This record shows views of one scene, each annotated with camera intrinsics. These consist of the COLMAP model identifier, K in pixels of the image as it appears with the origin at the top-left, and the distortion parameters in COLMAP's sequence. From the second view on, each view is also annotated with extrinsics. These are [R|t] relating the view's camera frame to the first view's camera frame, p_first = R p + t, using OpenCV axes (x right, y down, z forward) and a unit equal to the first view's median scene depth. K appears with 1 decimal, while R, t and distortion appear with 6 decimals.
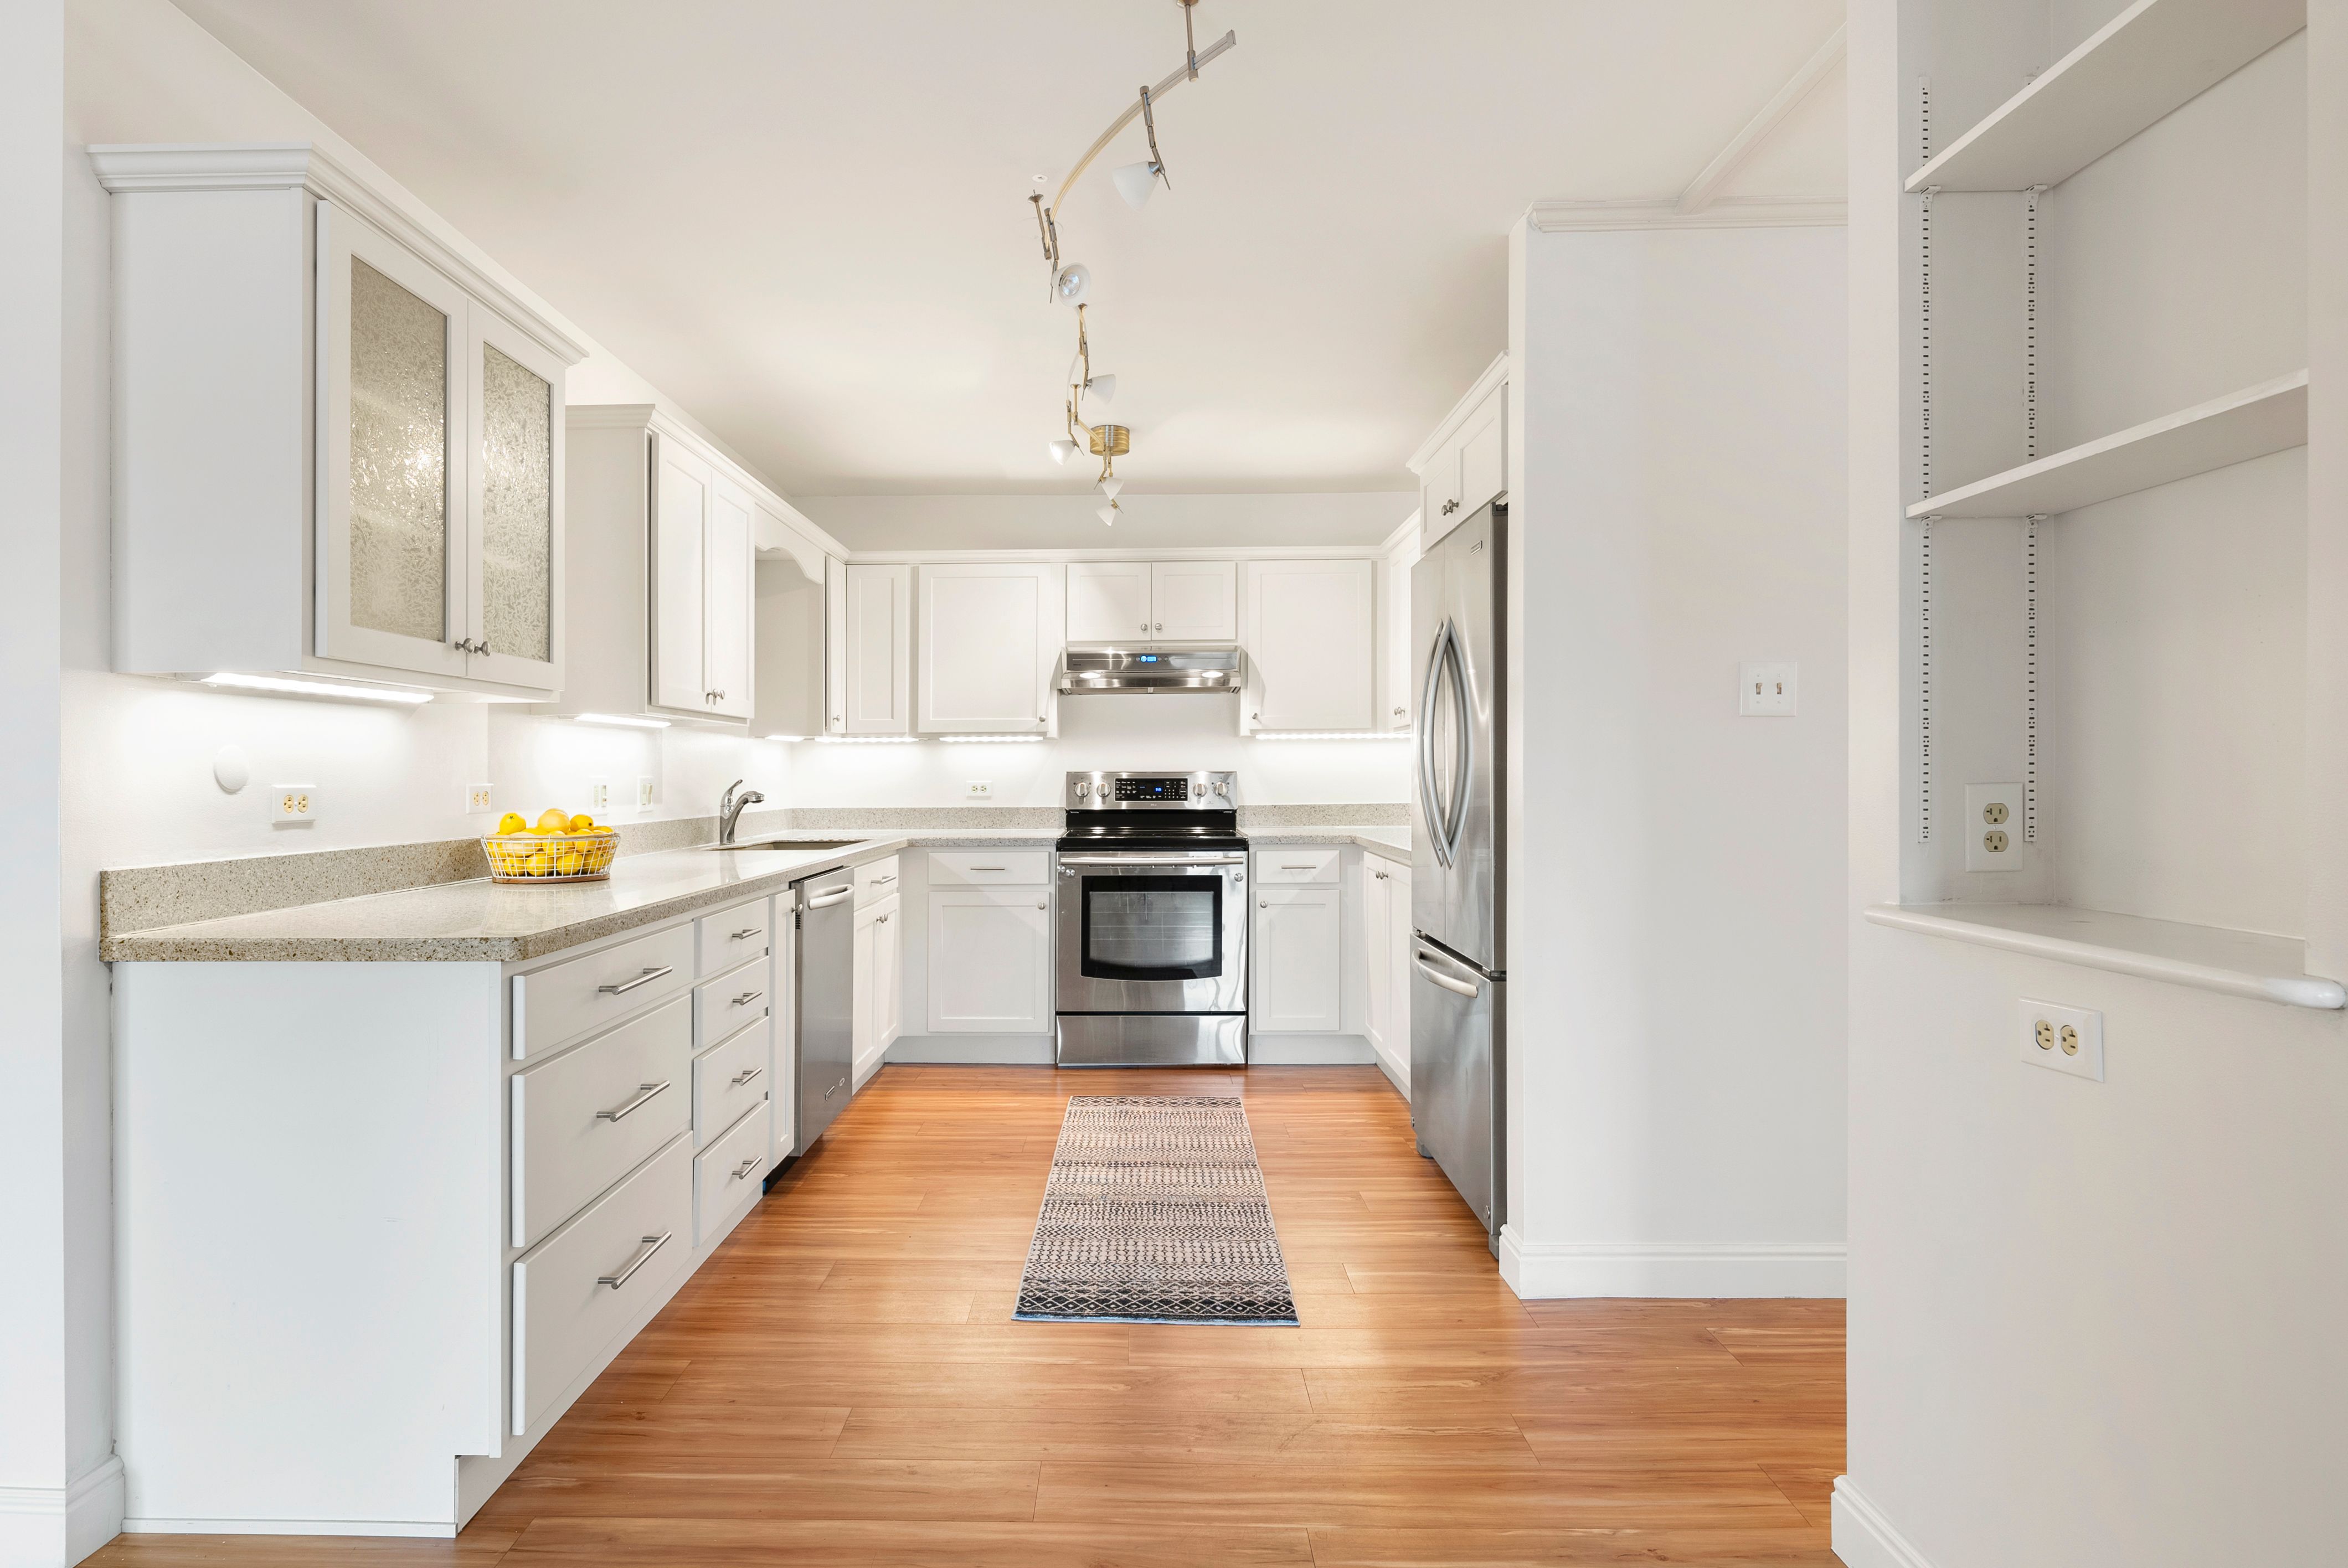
lens RADIAL K [[1212.1, 0, 1076.6], [0, 1212.1, 773.6], [0, 0, 1]] dist [0.000508, -0.000025]
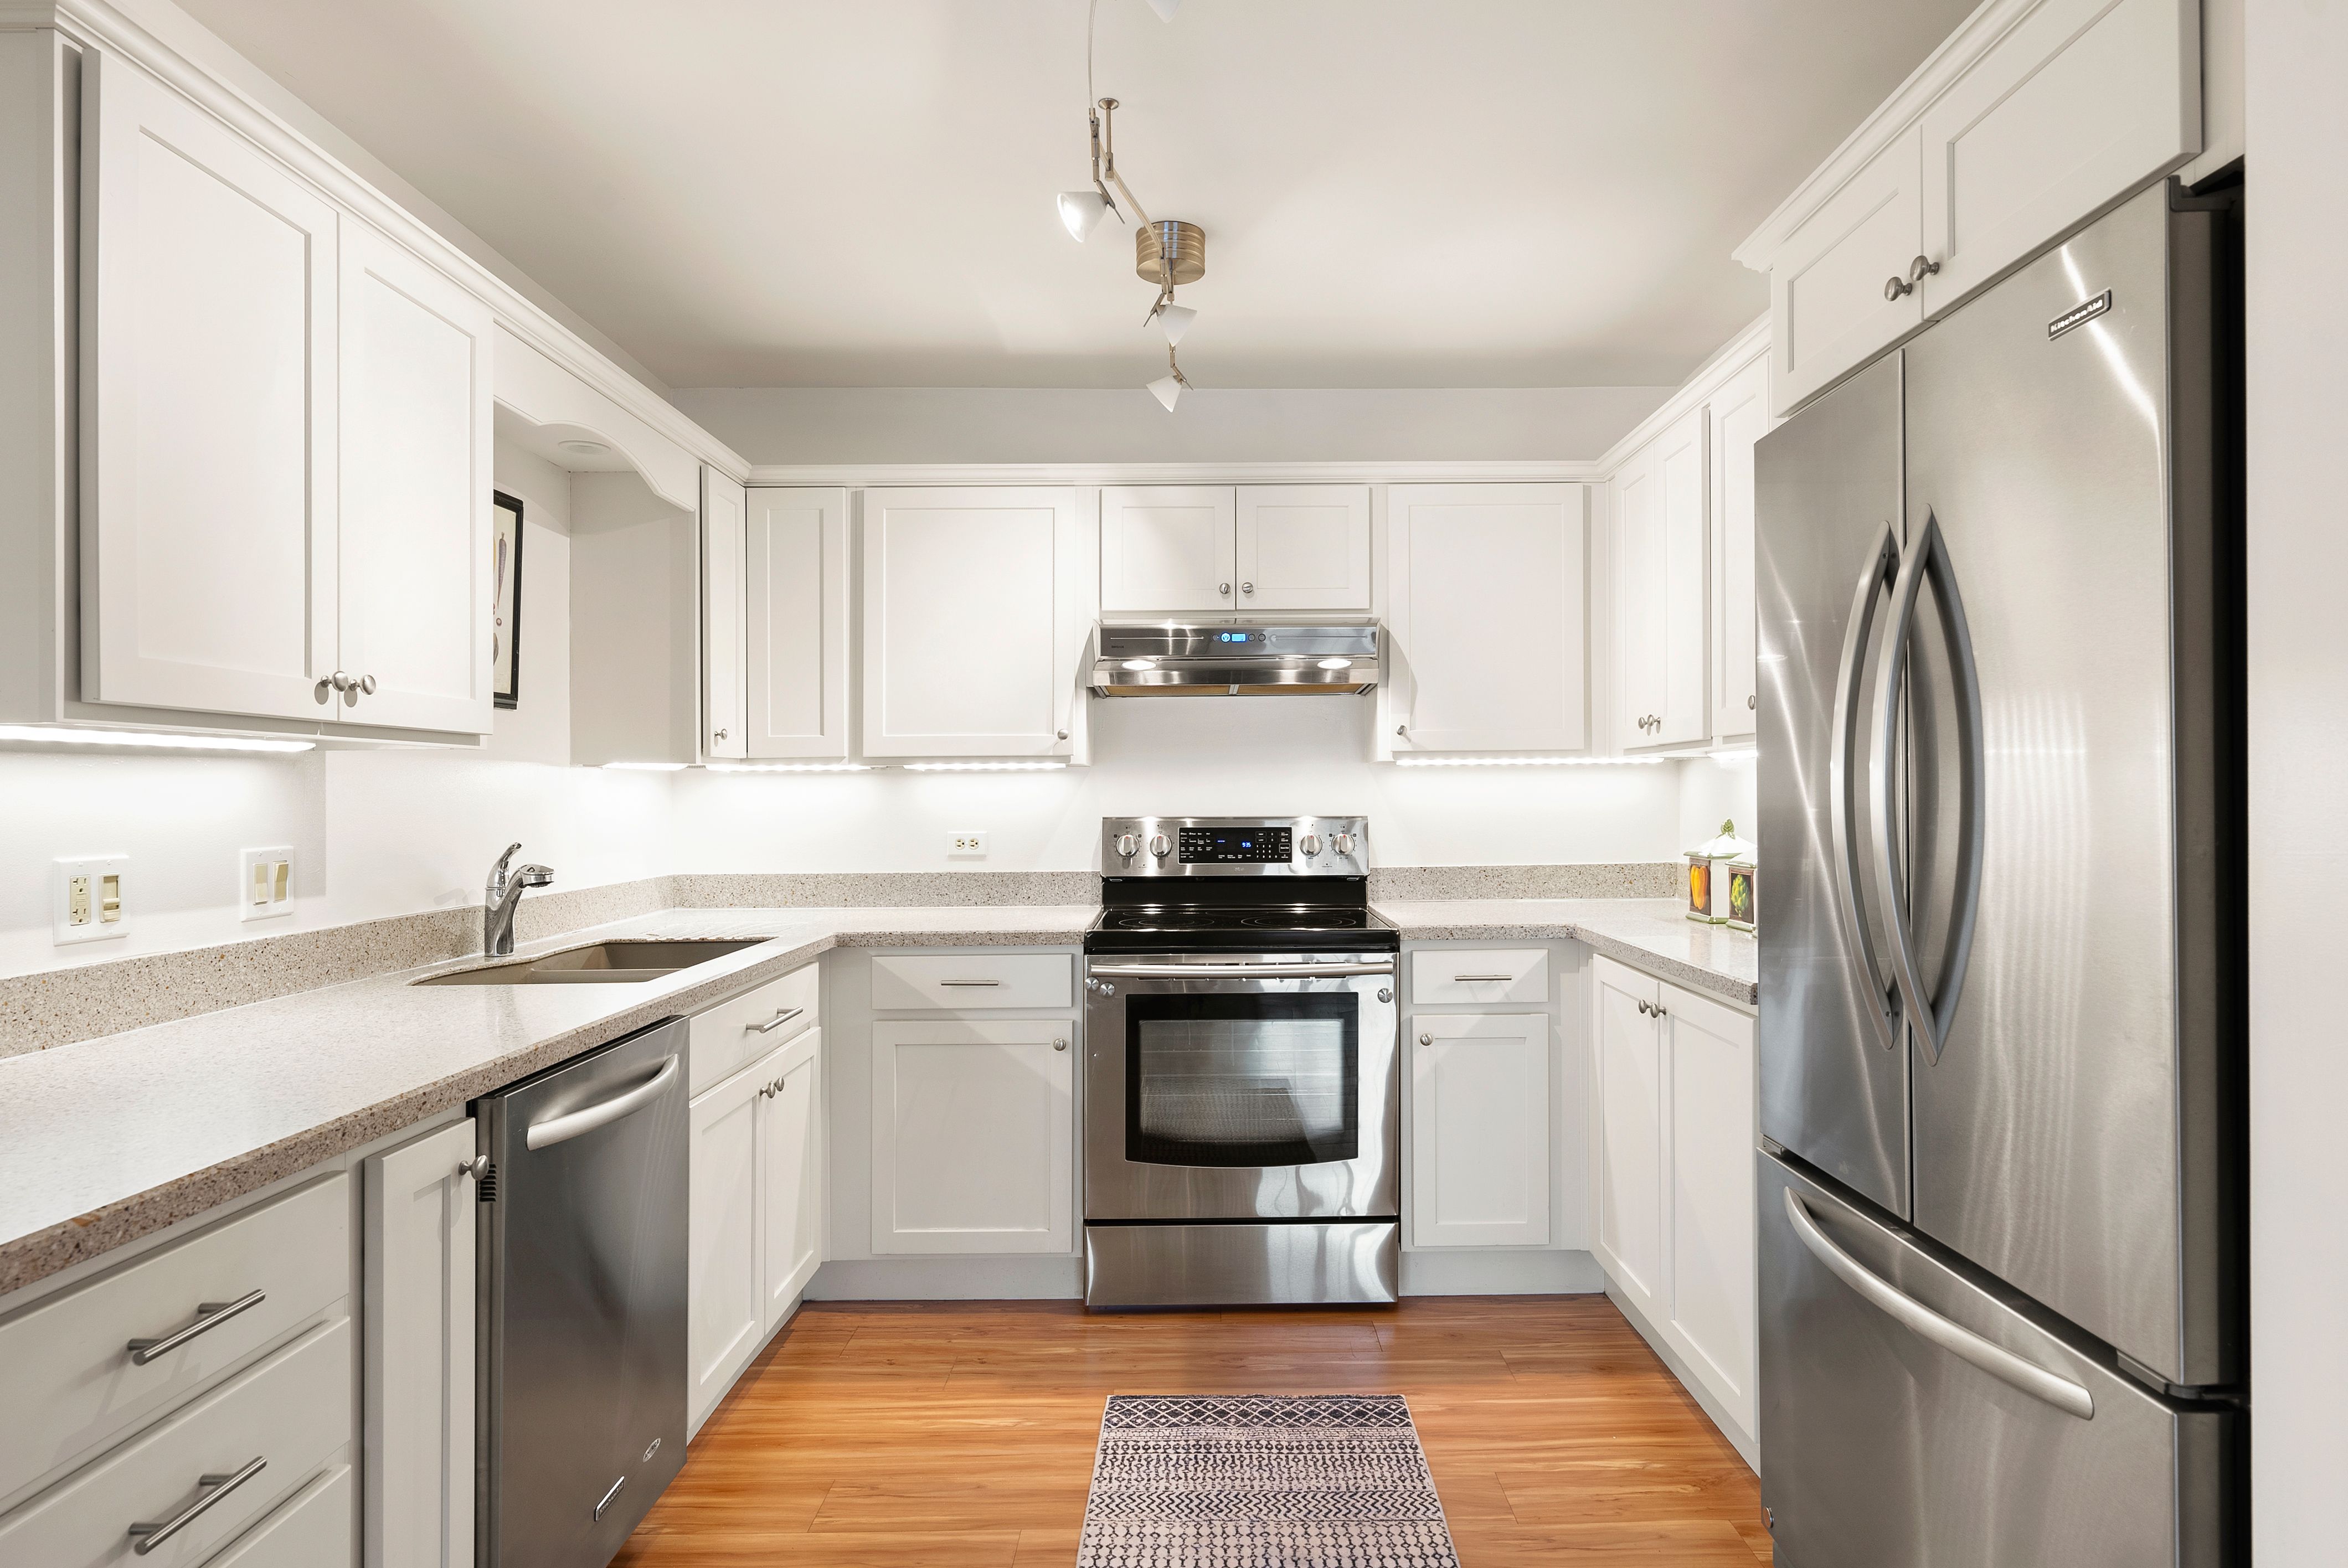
lens RADIAL K [[1280.3, 0, 1186.6], [0, 1280.3, 786.8], [0, 0, 1]] dist [0.001692, -0.000109]
pose [[0.998882, -0.003238, 0.047171, 0.004506], [0.003488, 0.999980, -0.005229, -0.015283], [-0.047153, 0.005388, 0.998873, 0.350652]]
